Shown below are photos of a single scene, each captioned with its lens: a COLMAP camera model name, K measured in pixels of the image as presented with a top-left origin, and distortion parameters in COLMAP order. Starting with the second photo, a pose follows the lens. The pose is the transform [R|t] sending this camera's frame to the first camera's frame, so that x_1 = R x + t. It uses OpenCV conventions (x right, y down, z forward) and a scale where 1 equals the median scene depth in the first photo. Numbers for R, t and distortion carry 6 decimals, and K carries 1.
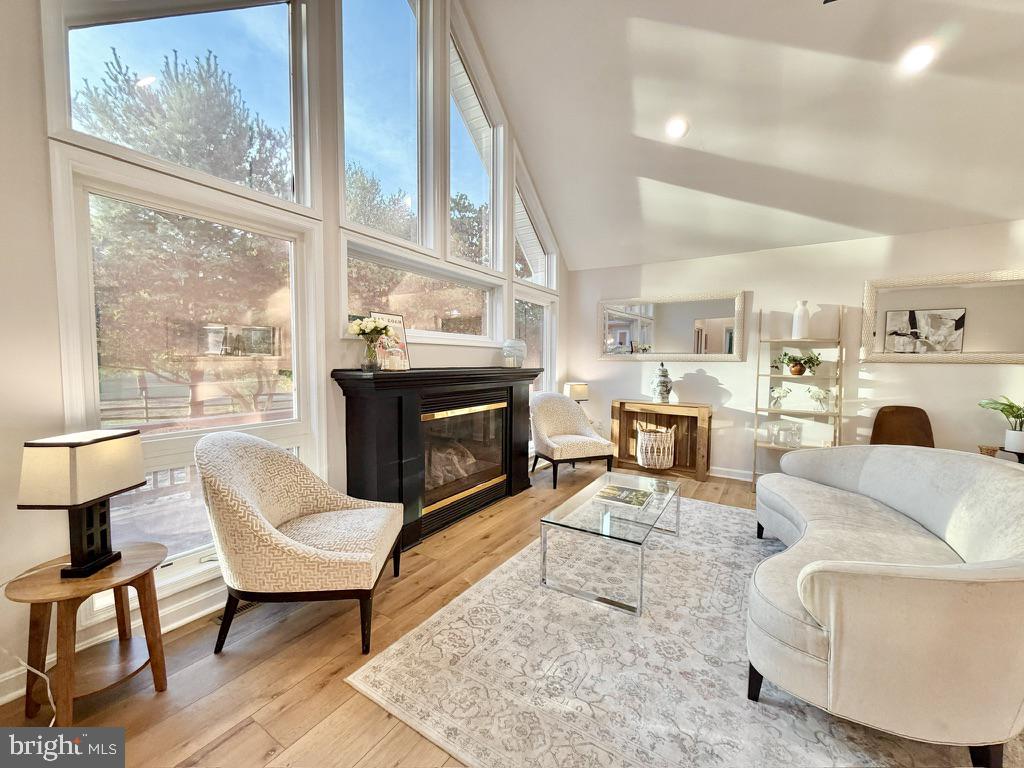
lens RADIAL K [[408.6, 0, 514.8], [0, 408.6, 383.2], [0, 0, 1]] dist [0.001409, 0.000061]
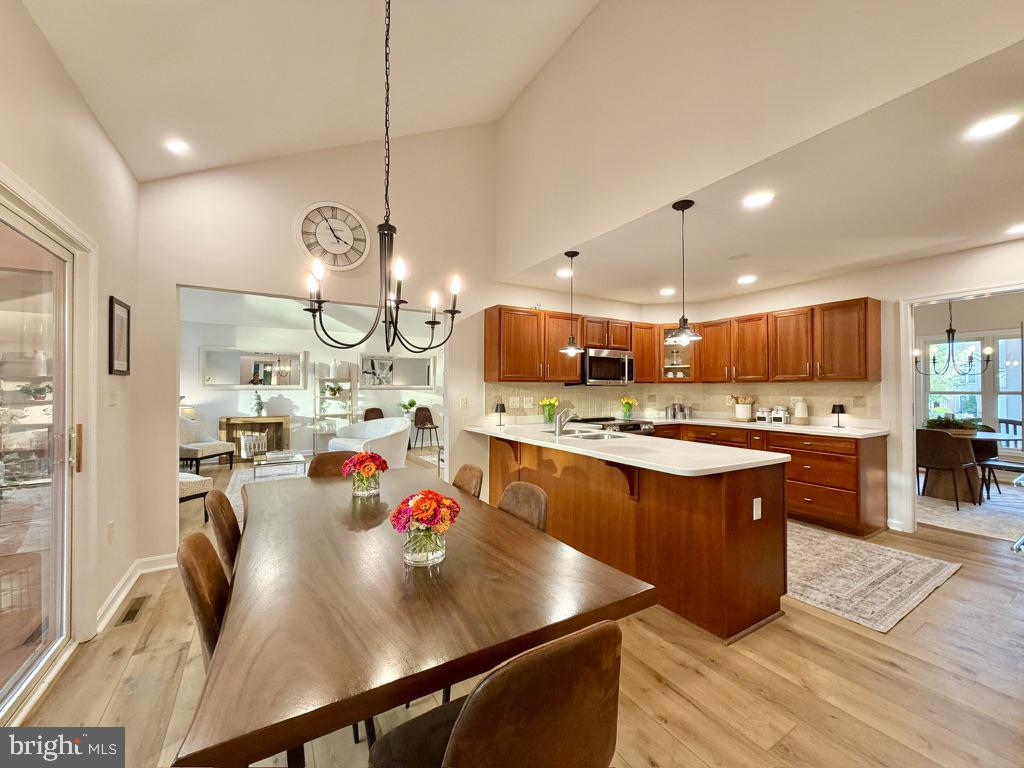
lens RADIAL K [[412.9, 0, 511.6], [0, 412.9, 382.4], [0, 0, 1]] dist [0.003722, -0.000134]
pose [[0.452456, 0.002726, 0.891783, -0.666385], [0.052930, 0.998150, -0.029906, 0.018858], [-0.890215, 0.060733, 0.451475, -0.646178]]
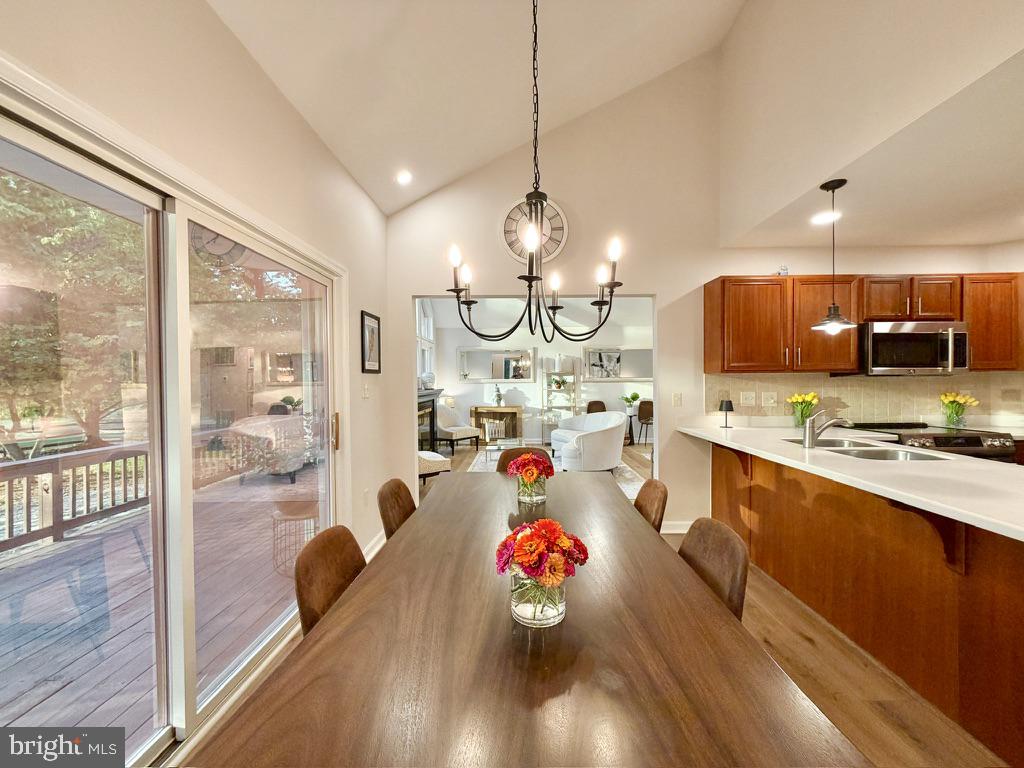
lens RADIAL K [[412.9, 0, 511.6], [0, 412.9, 382.4], [0, 0, 1]] dist [0.003722, -0.000134]
pose [[0.855605, -0.018531, 0.517297, -0.566188], [0.044770, 0.998263, -0.038288, 0.016818], [-0.515689, 0.055919, 0.854949, -0.639986]]
